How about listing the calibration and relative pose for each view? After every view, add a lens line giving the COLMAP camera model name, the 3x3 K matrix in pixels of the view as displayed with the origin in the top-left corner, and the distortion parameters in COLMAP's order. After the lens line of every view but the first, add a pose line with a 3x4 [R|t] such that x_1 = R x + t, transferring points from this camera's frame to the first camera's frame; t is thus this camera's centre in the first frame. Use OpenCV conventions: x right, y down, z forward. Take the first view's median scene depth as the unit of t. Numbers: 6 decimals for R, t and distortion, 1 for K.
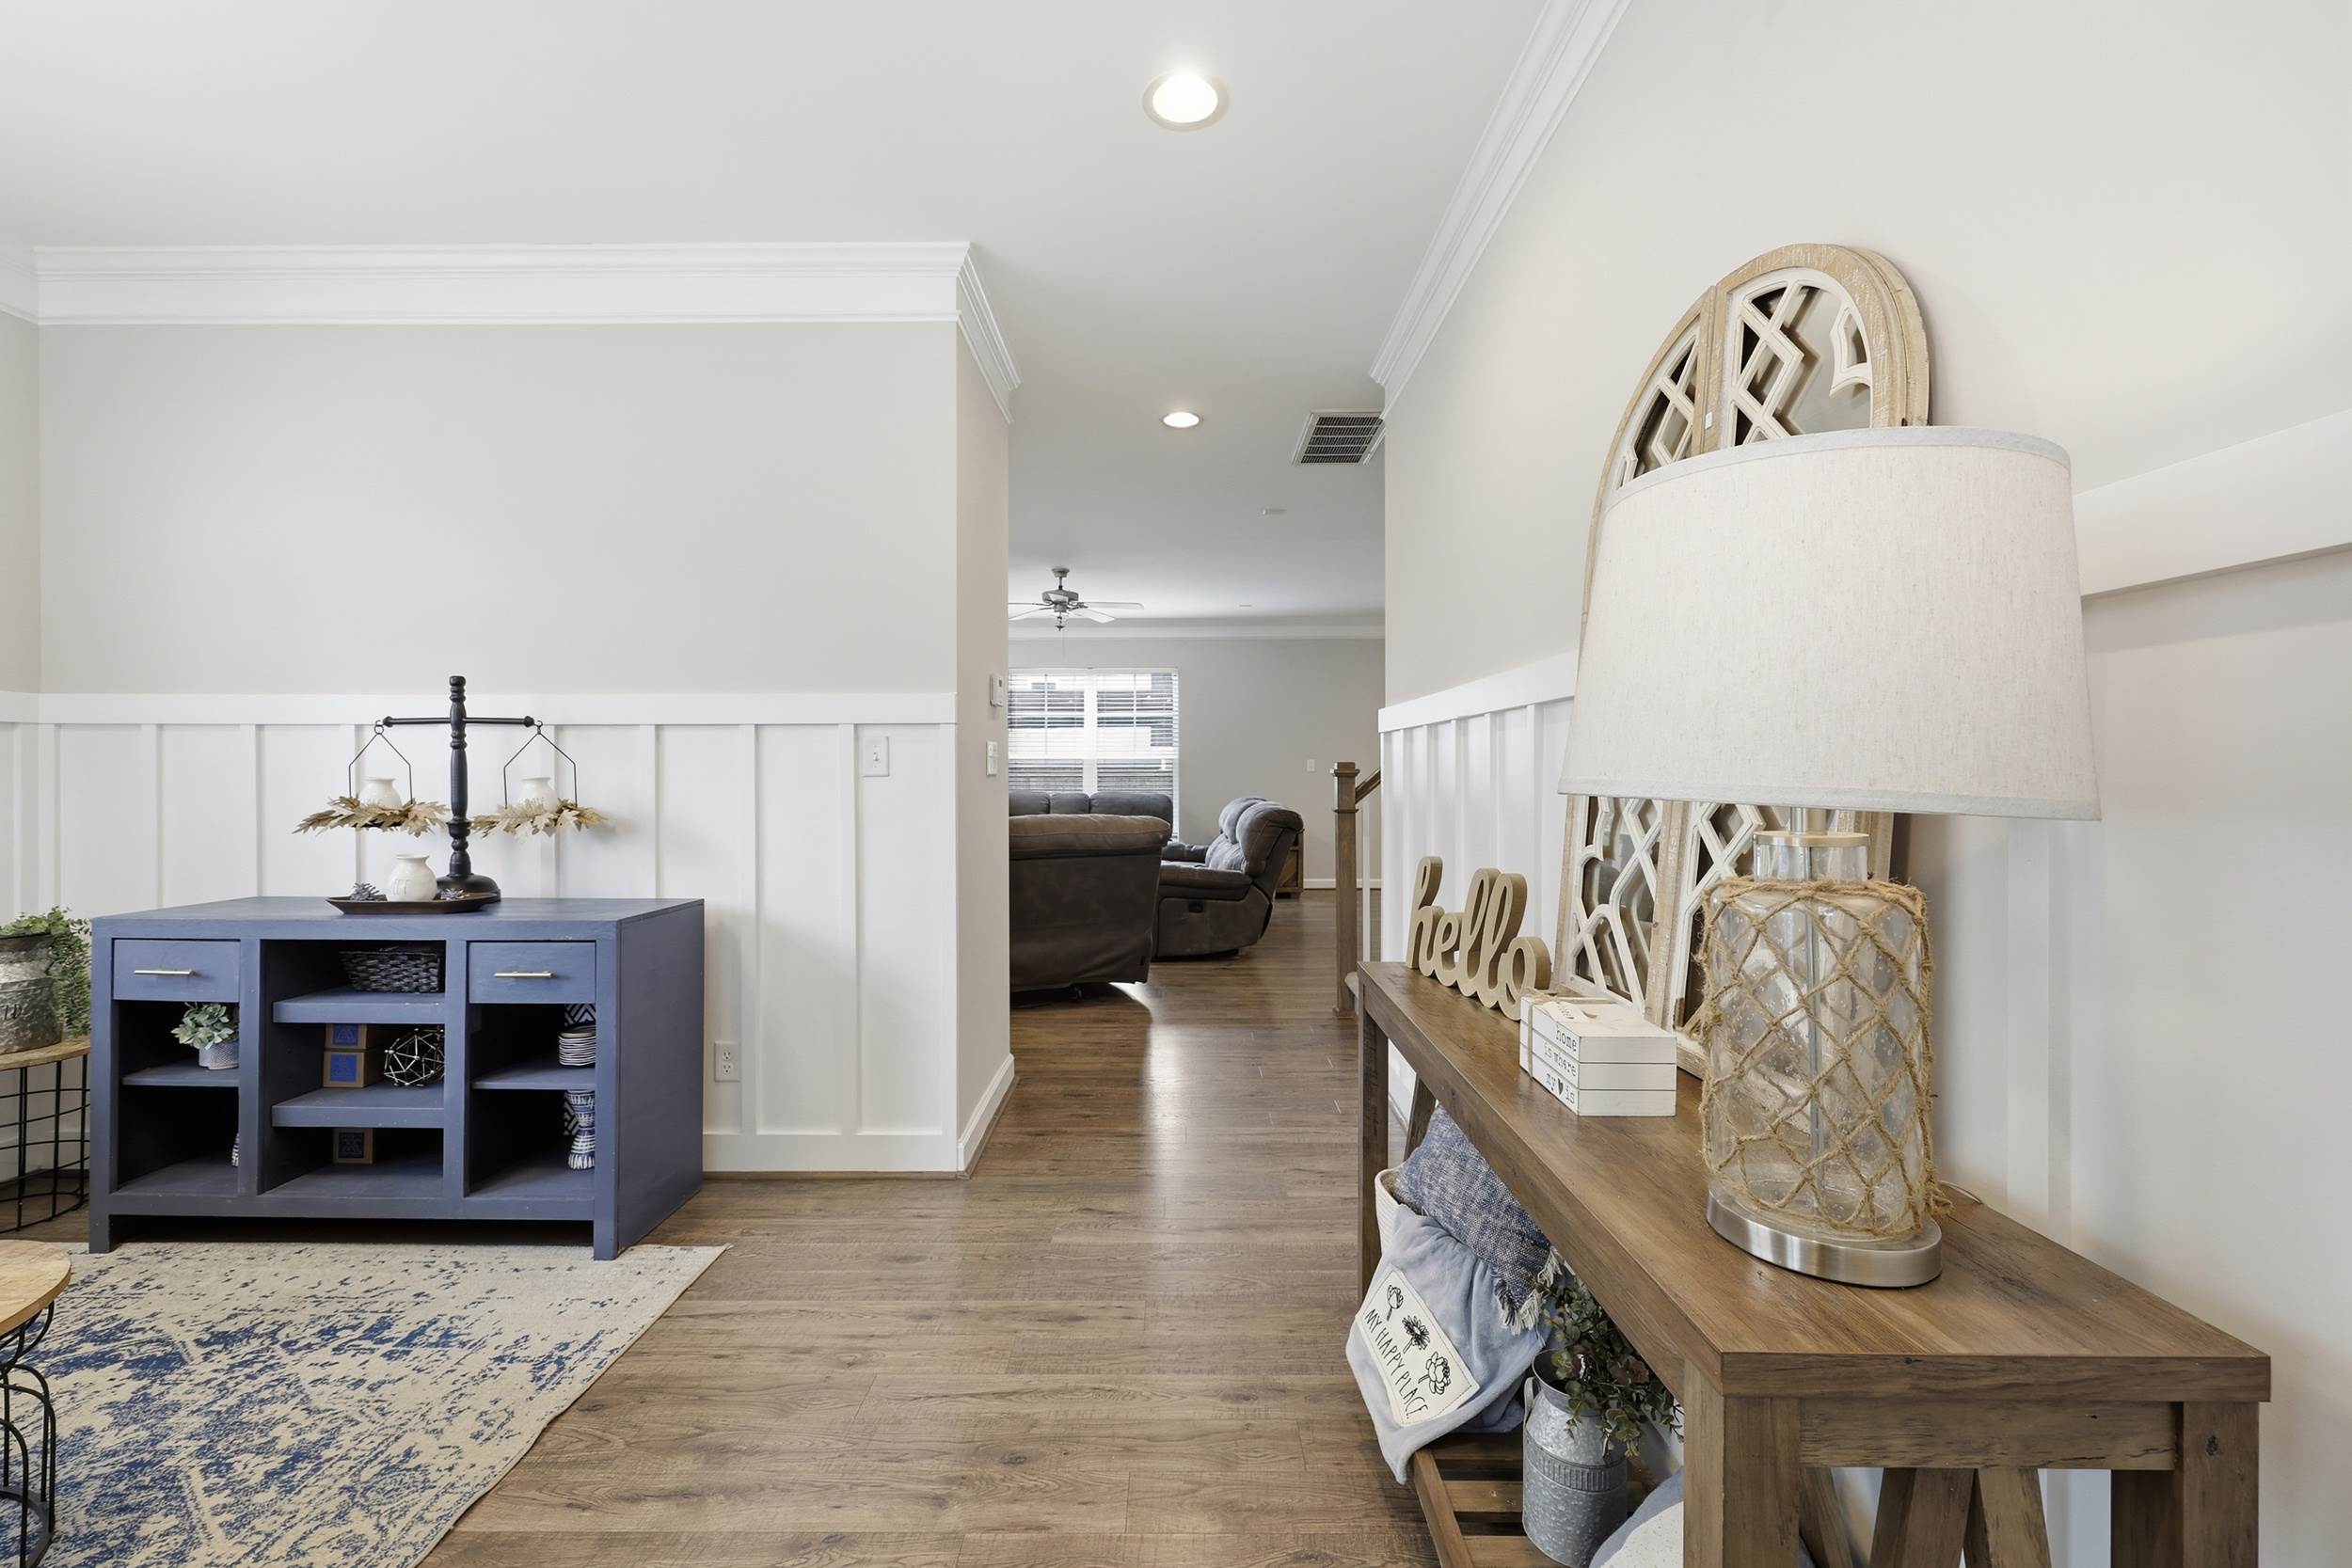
lens RADIAL K [[957.6, 0, 1175.4], [0, 957.6, 776.0], [0, 0, 1]] dist [0.001519, -0.000351]
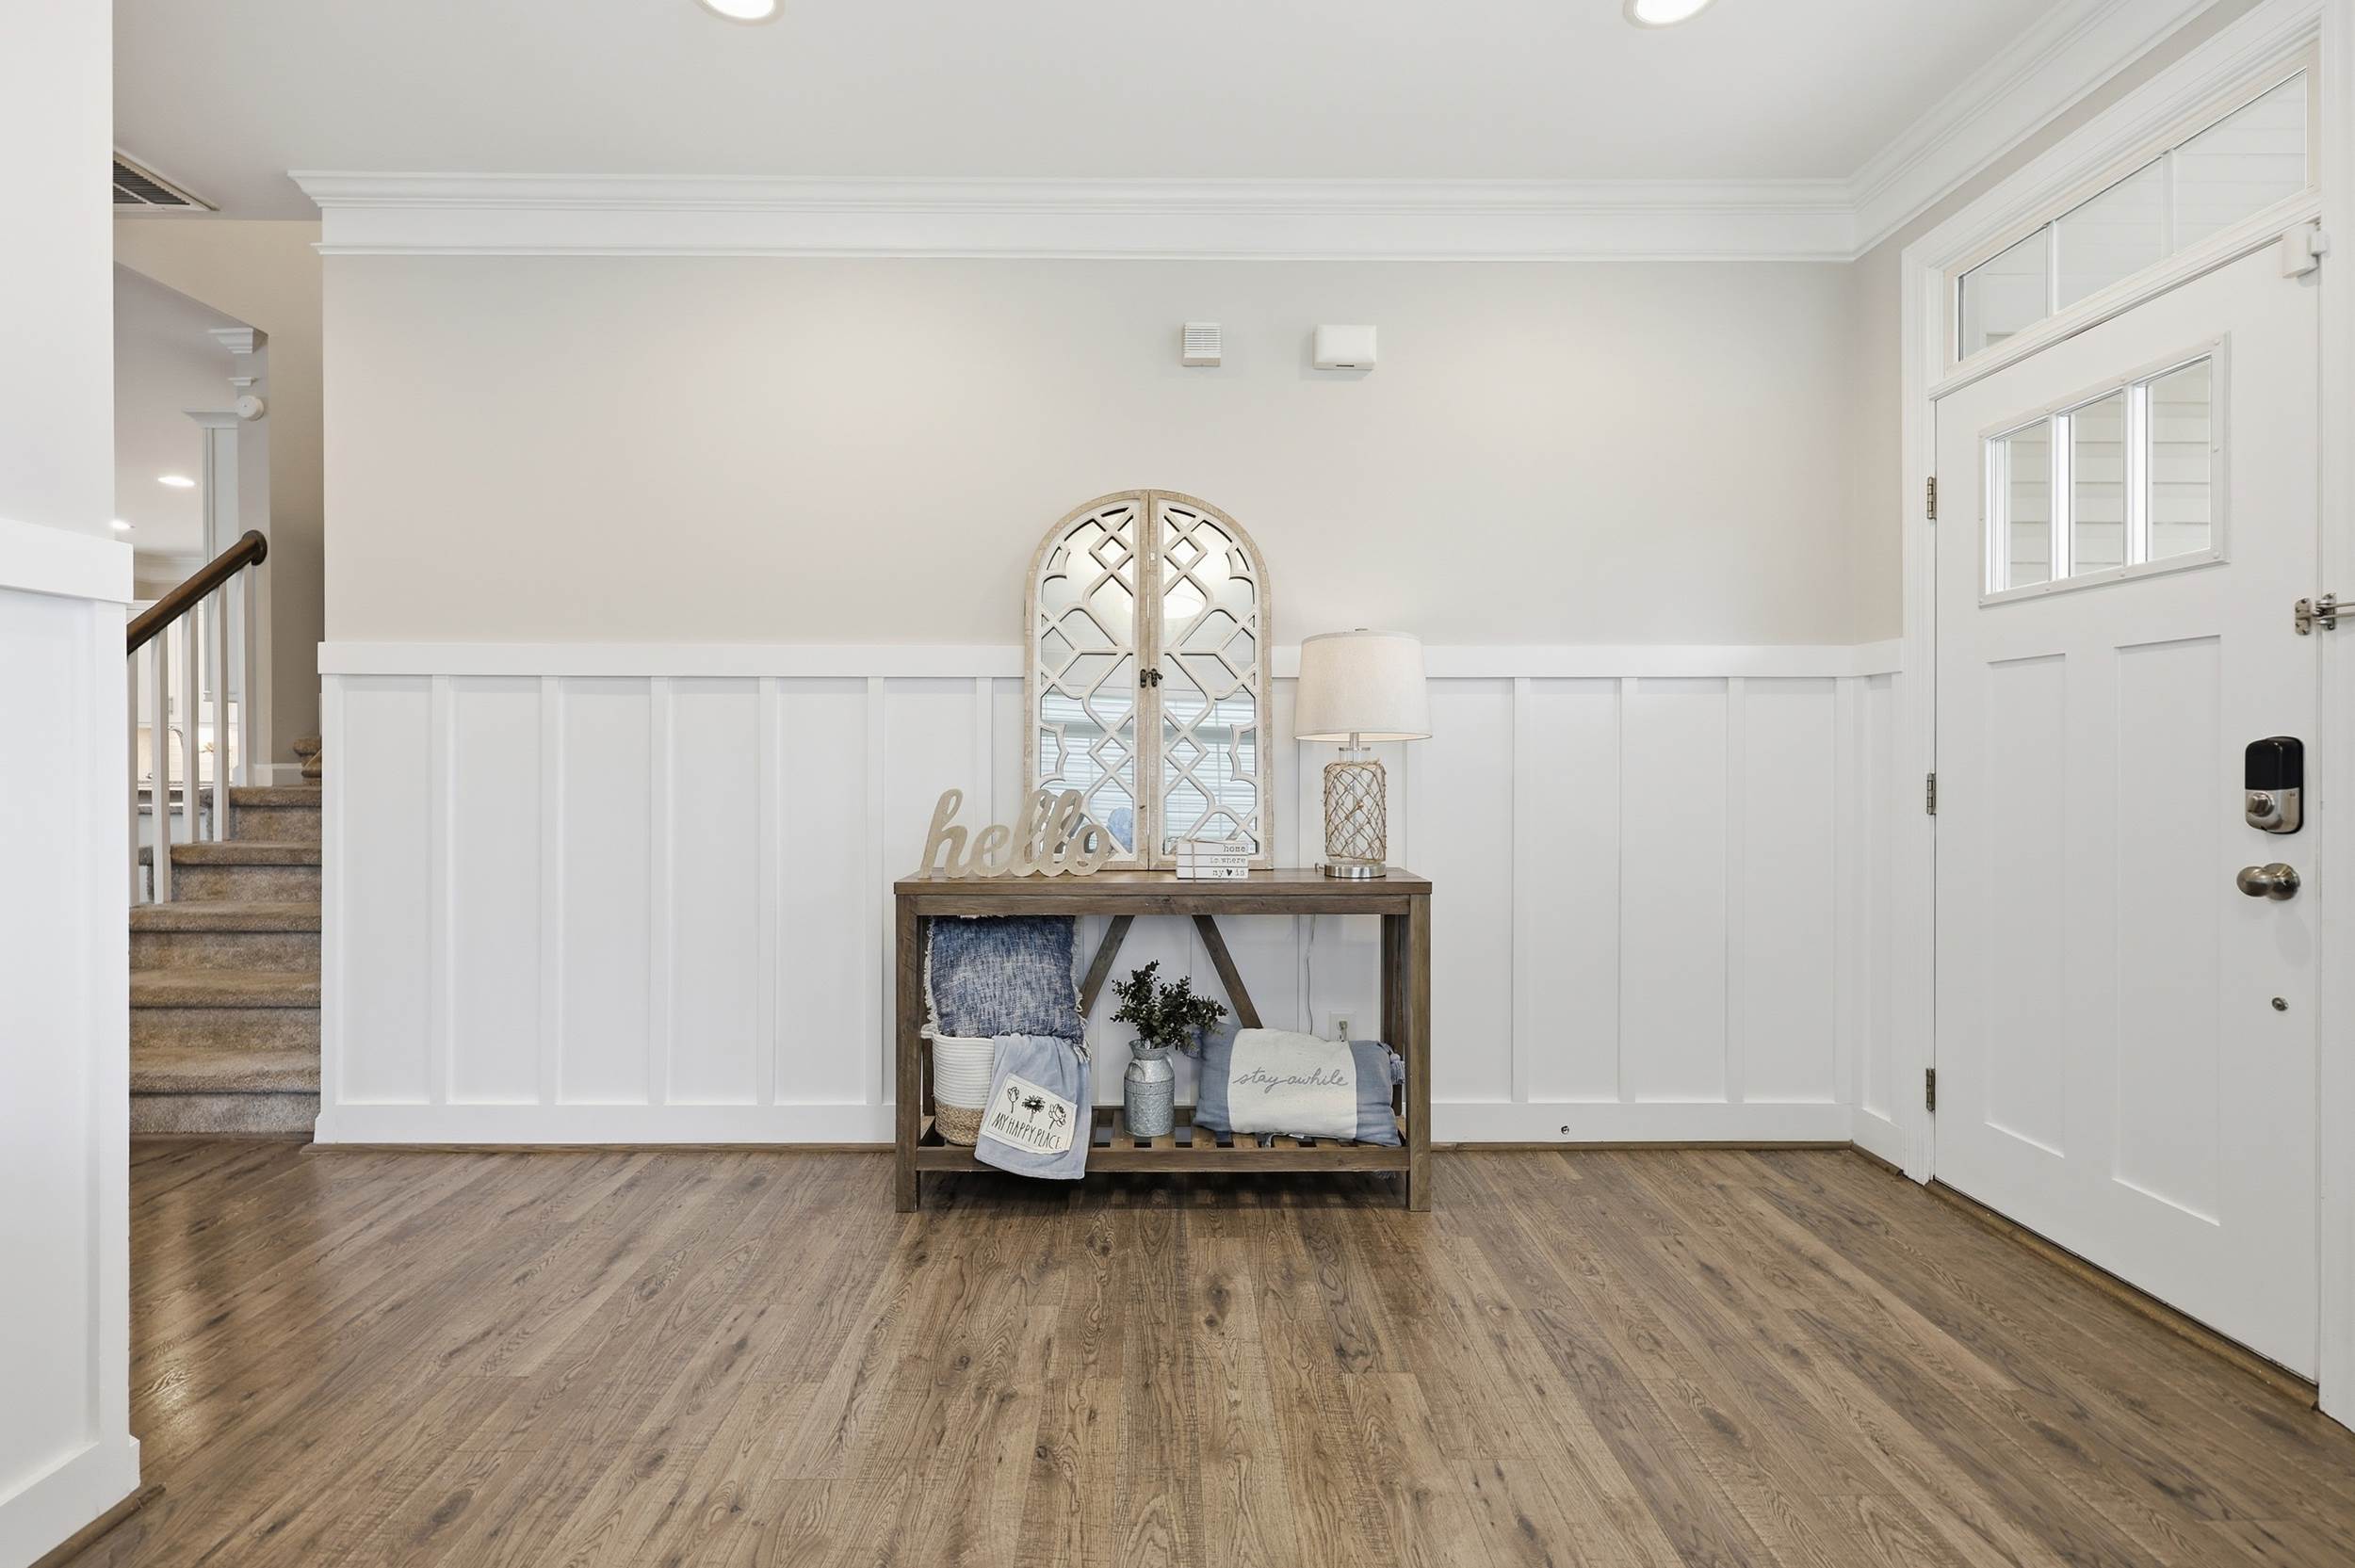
lens RADIAL K [[1060.1, 0, 1152.3], [0, 1060.1, 766.4], [0, 0, 1]] dist [0.011058, 0.000099]
pose [[-0.001256, -0.005404, 0.999985, -0.841717], [-0.000173, 0.999985, 0.005404, 0.030165], [-0.999999, -0.000166, -0.001257, 0.497440]]
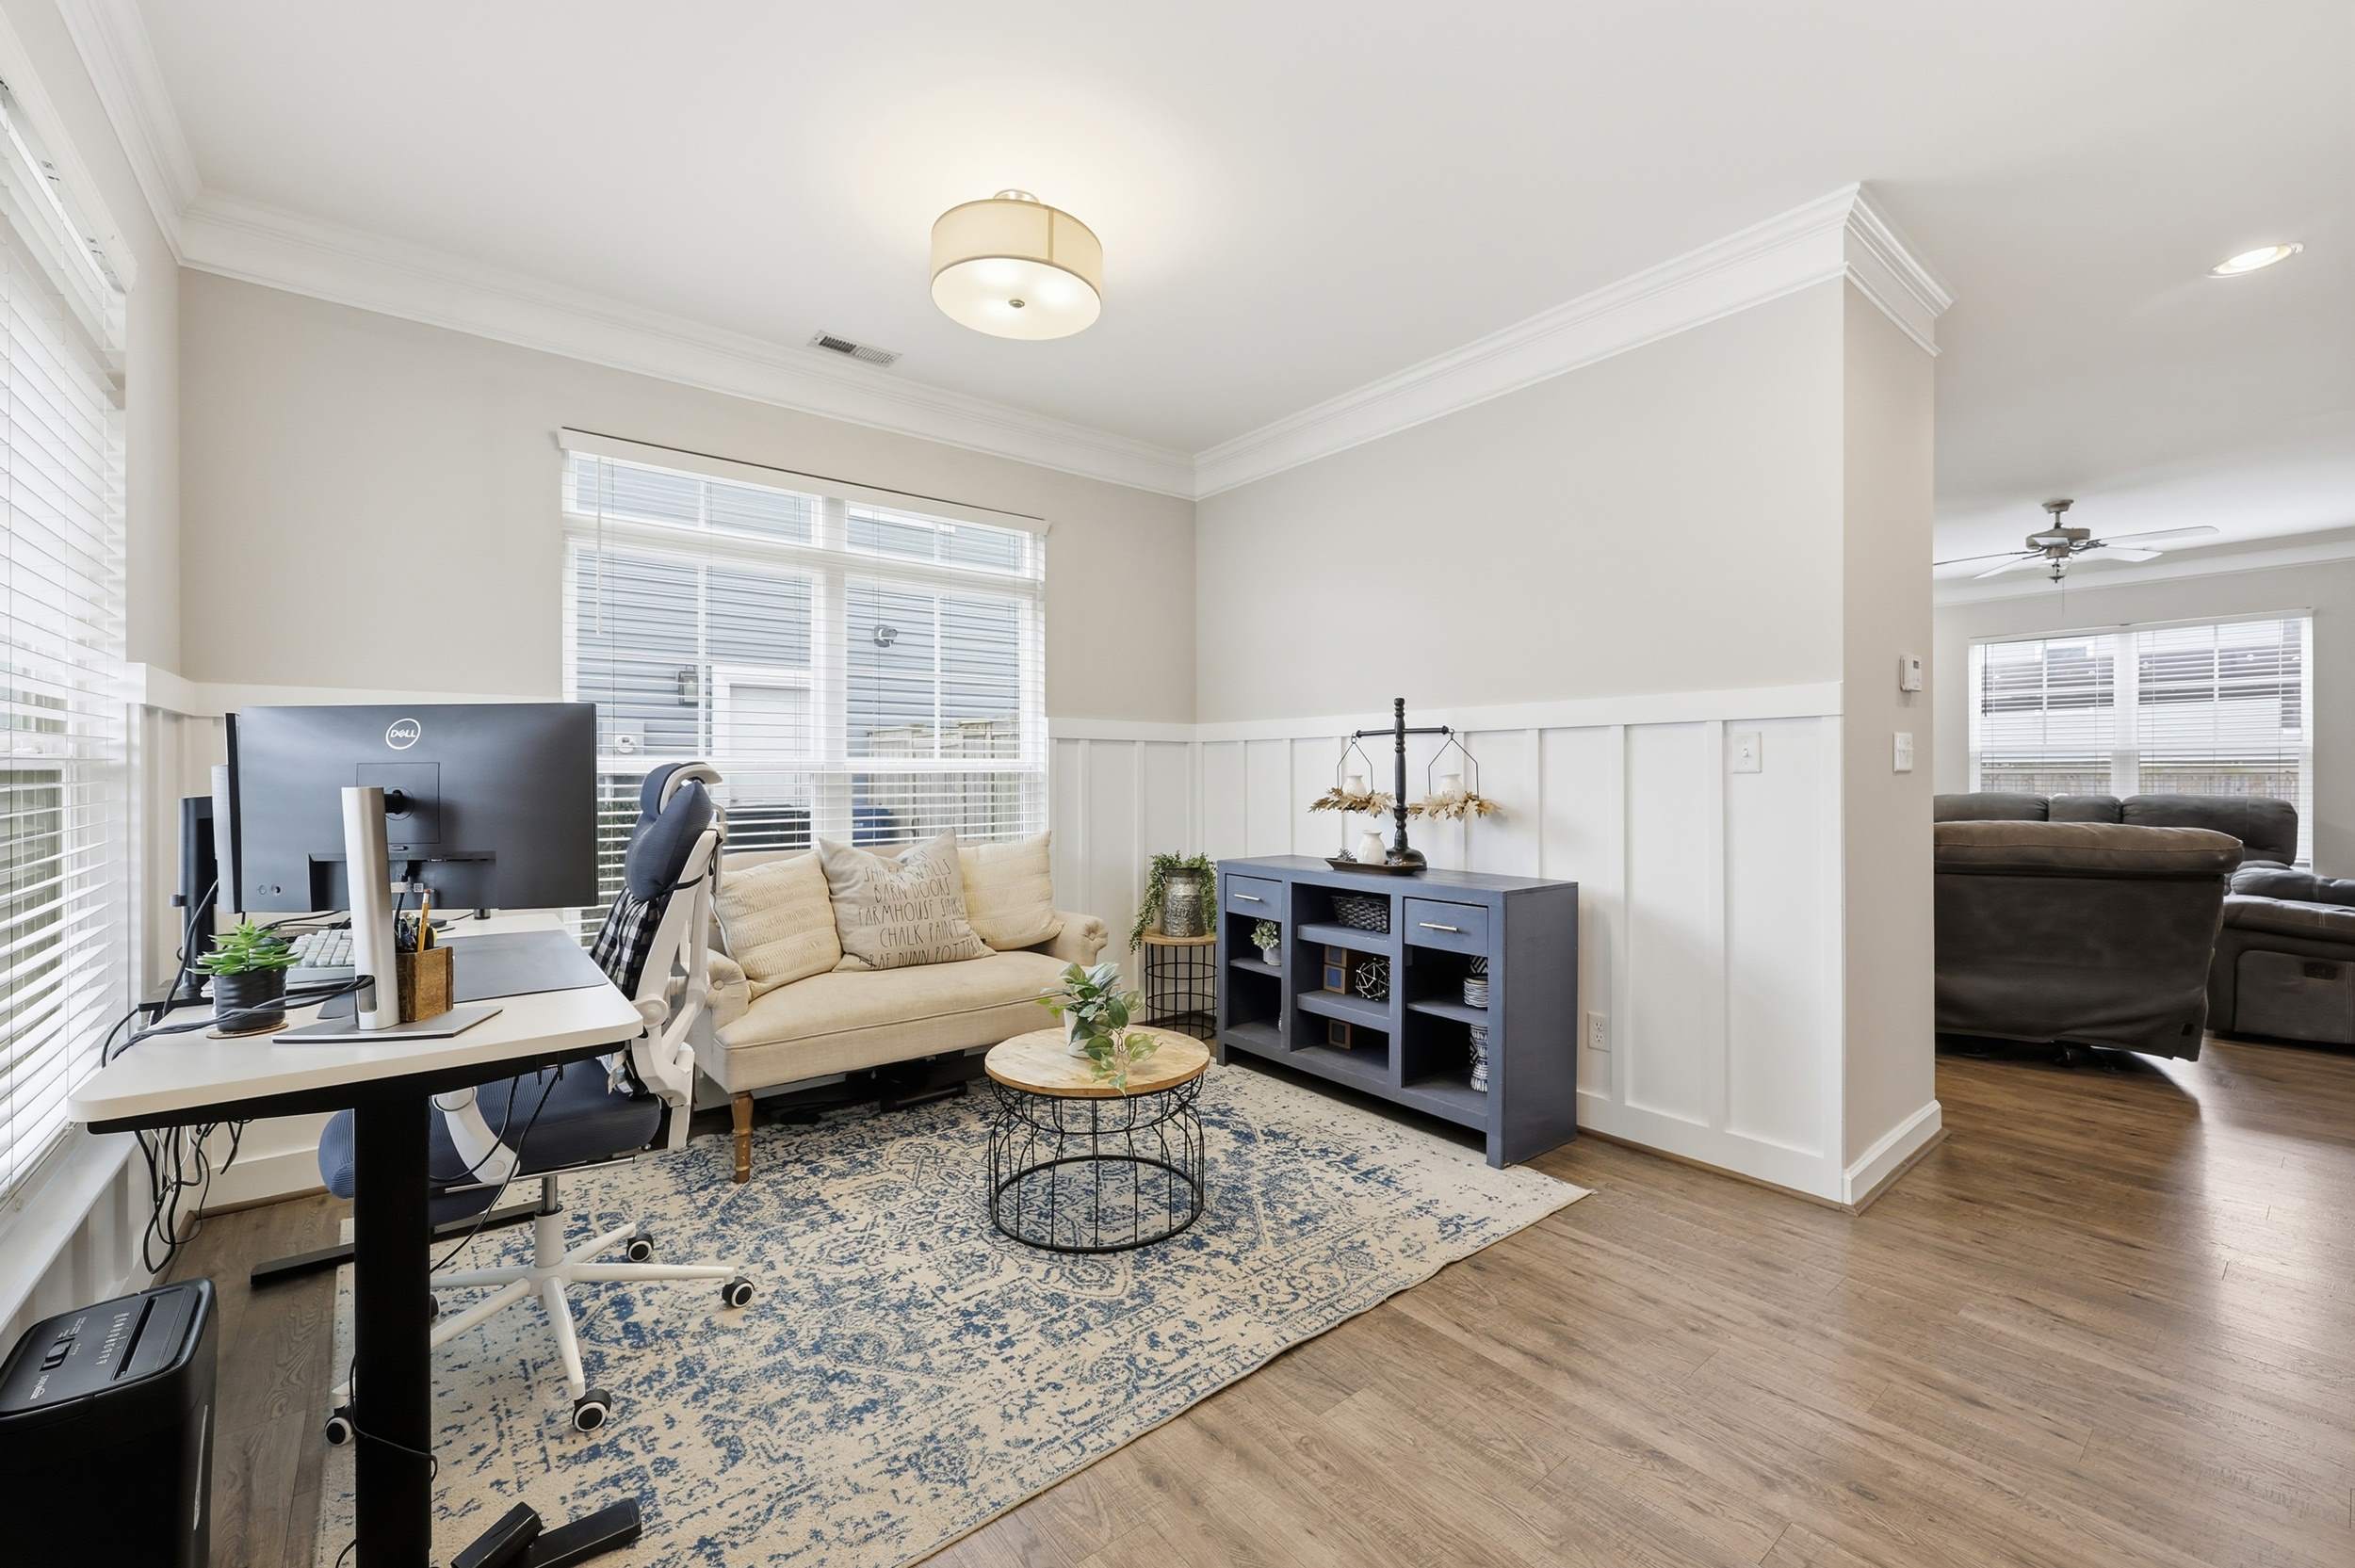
lens RADIAL K [[958.8, 0, 1177.0], [0, 958.8, 775.3], [0, 0, 1]] dist [0.001519, -0.000351]
pose [[0.630572, 0.000211, -0.776131, 0.089180], [0.001161, 0.999999, 0.001215, 0.000990], [0.776130, -0.001667, 0.630570, -0.078557]]
